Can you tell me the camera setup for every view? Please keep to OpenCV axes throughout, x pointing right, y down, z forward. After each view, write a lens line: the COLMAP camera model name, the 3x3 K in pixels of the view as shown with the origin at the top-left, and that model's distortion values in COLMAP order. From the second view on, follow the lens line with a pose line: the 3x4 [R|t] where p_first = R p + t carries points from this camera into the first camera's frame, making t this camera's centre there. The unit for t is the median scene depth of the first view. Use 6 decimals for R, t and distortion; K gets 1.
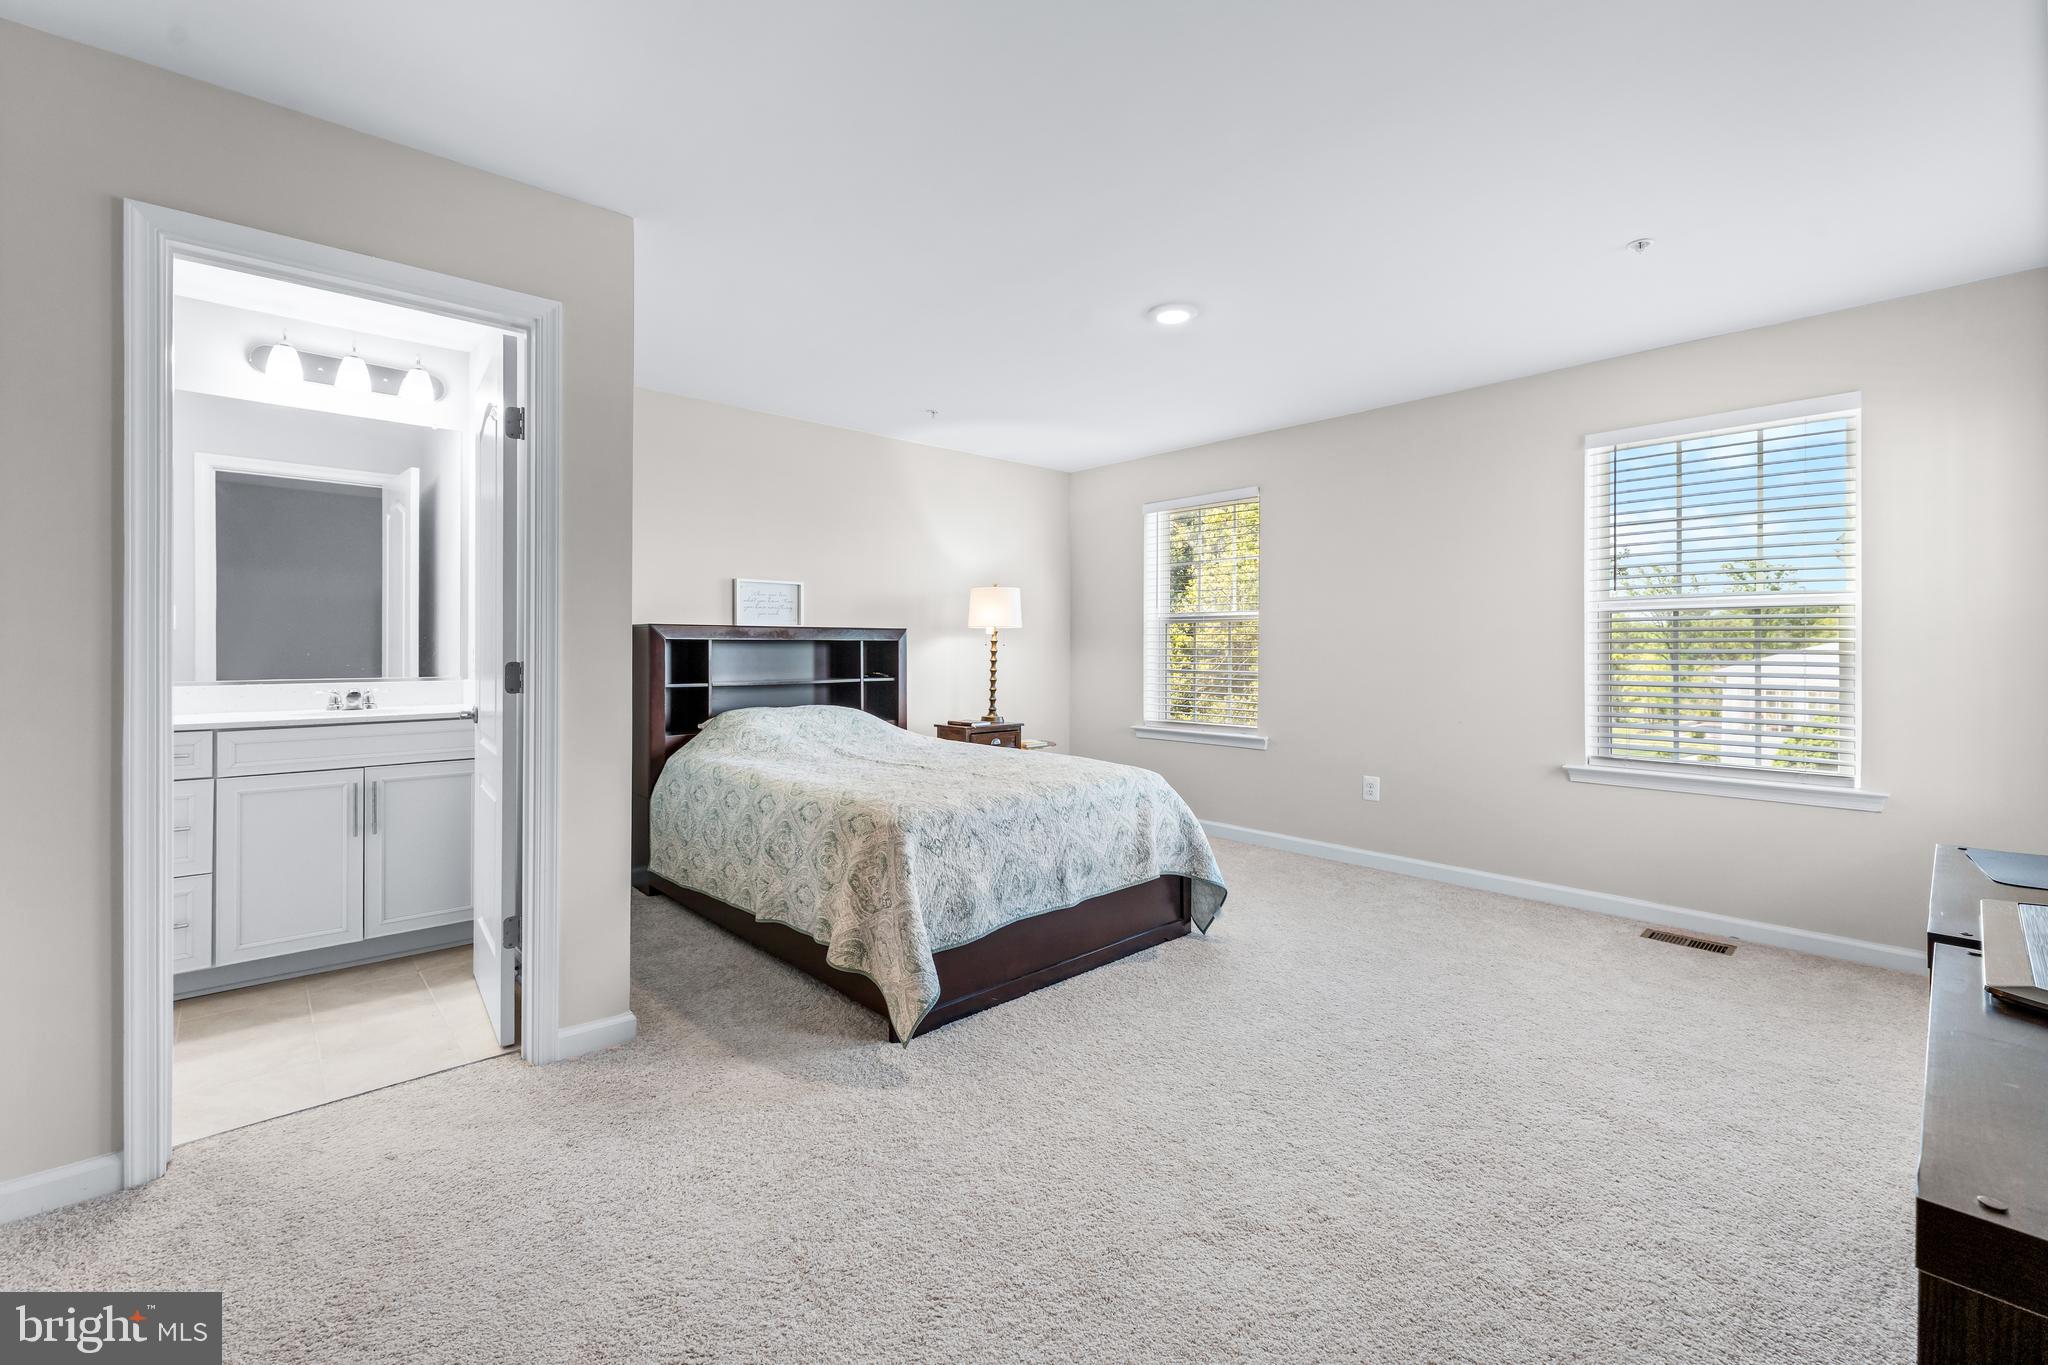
lens RADIAL K [[860.6, 0, 1031.8], [0, 860.6, 643.7], [0, 0, 1]] dist [0.021388, 0.000087]
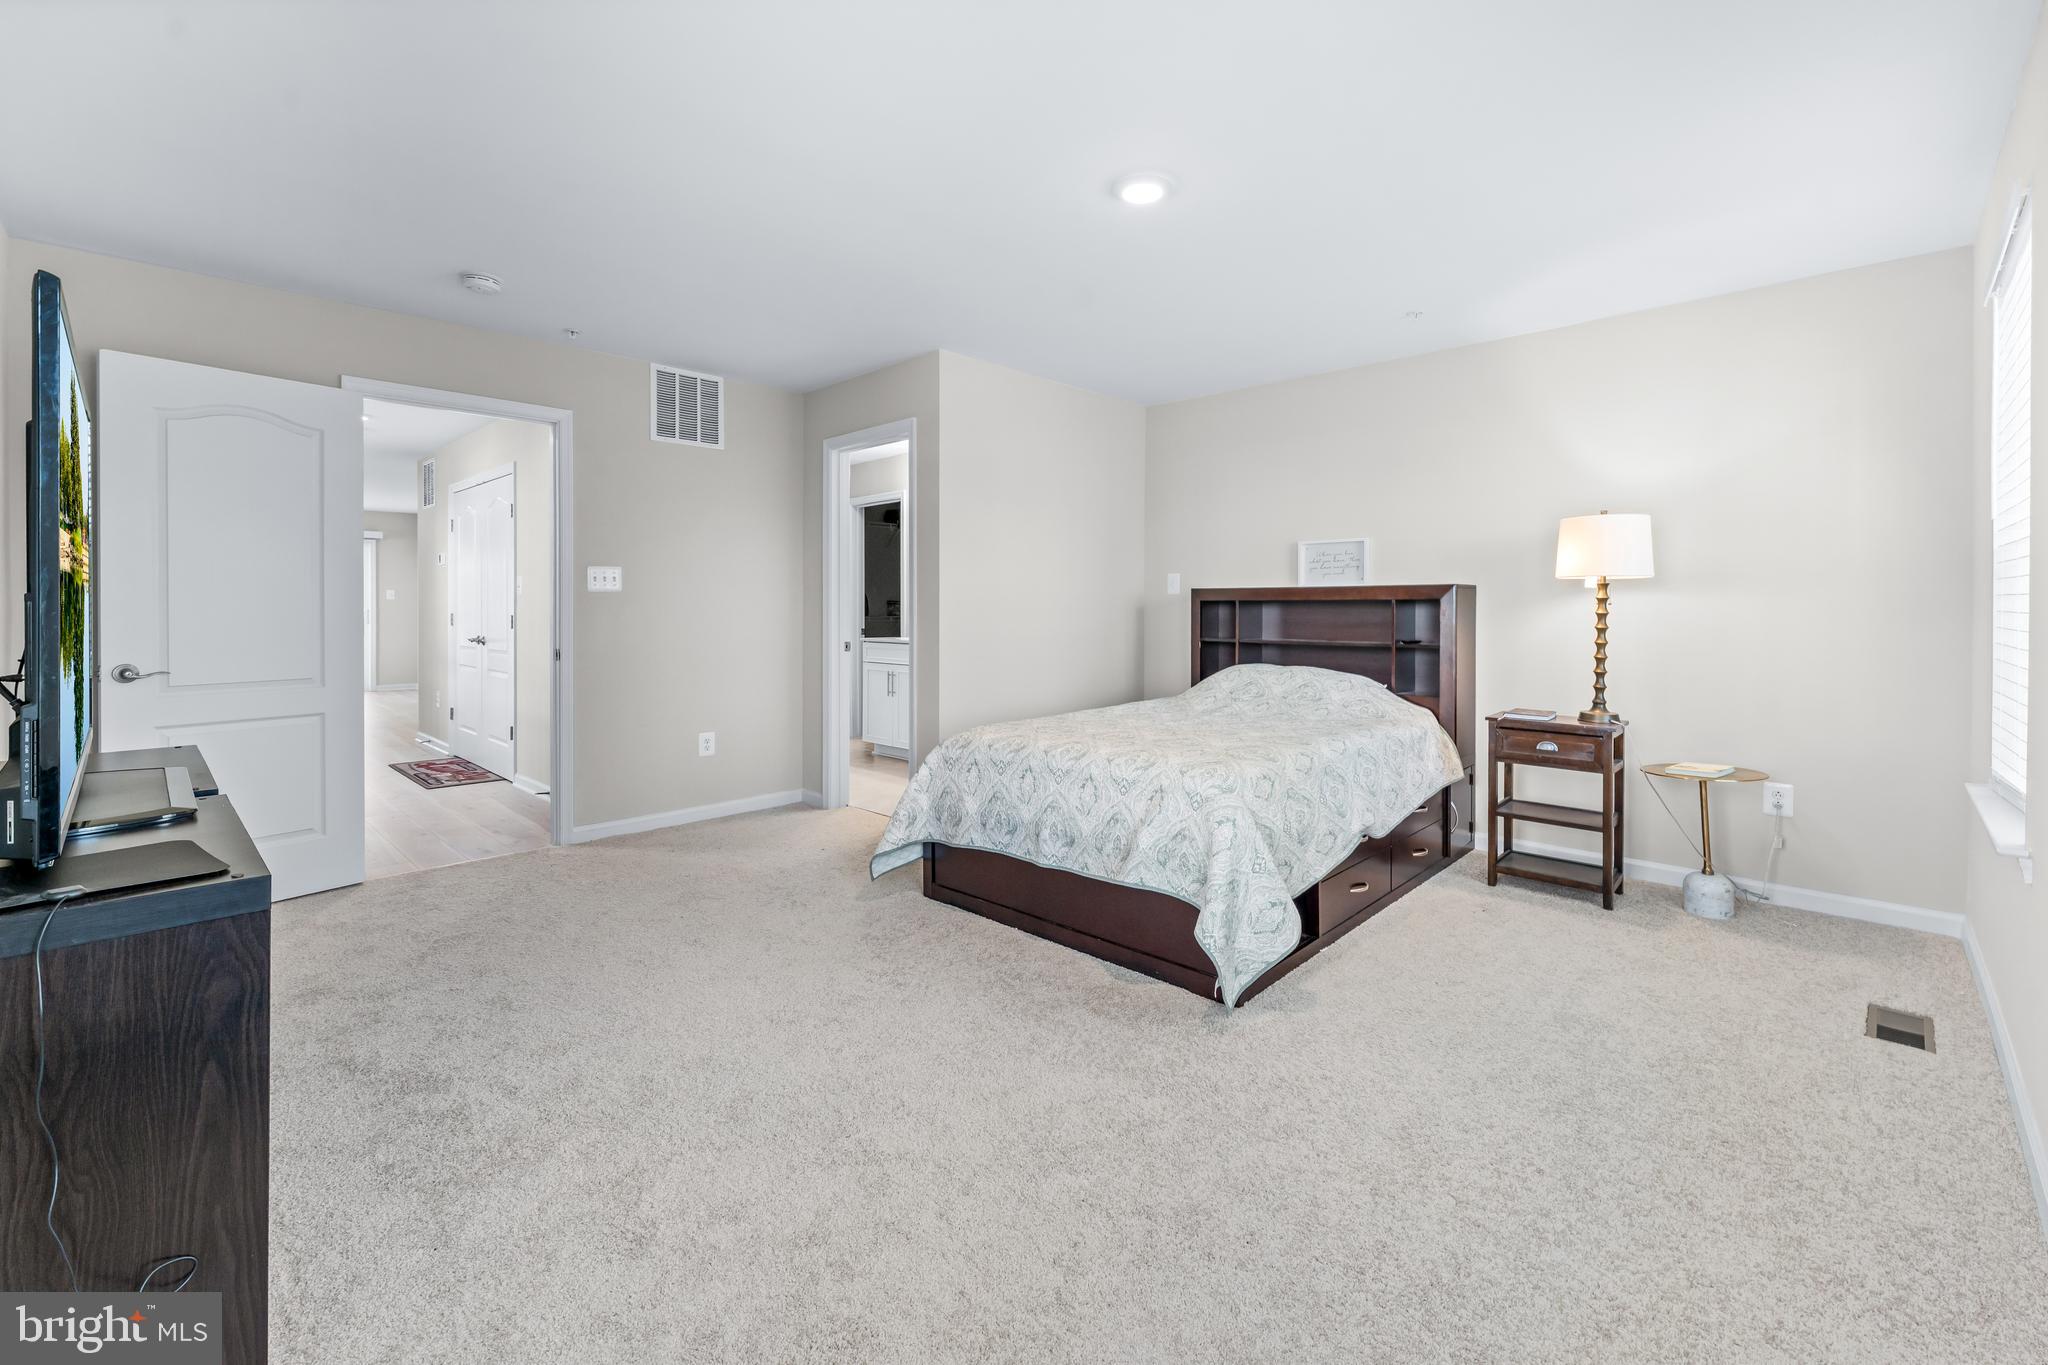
lens RADIAL K [[858.0, 0, 1029.9], [0, 858.0, 609.8], [0, 0, 1]] dist [0.000562, 0.000033]
pose [[0.055852, 0.000561, -0.998439, 0.994493], [0.002576, 0.999996, 0.000706, 0.007086], [0.998436, -0.002611, 0.055850, 0.894422]]
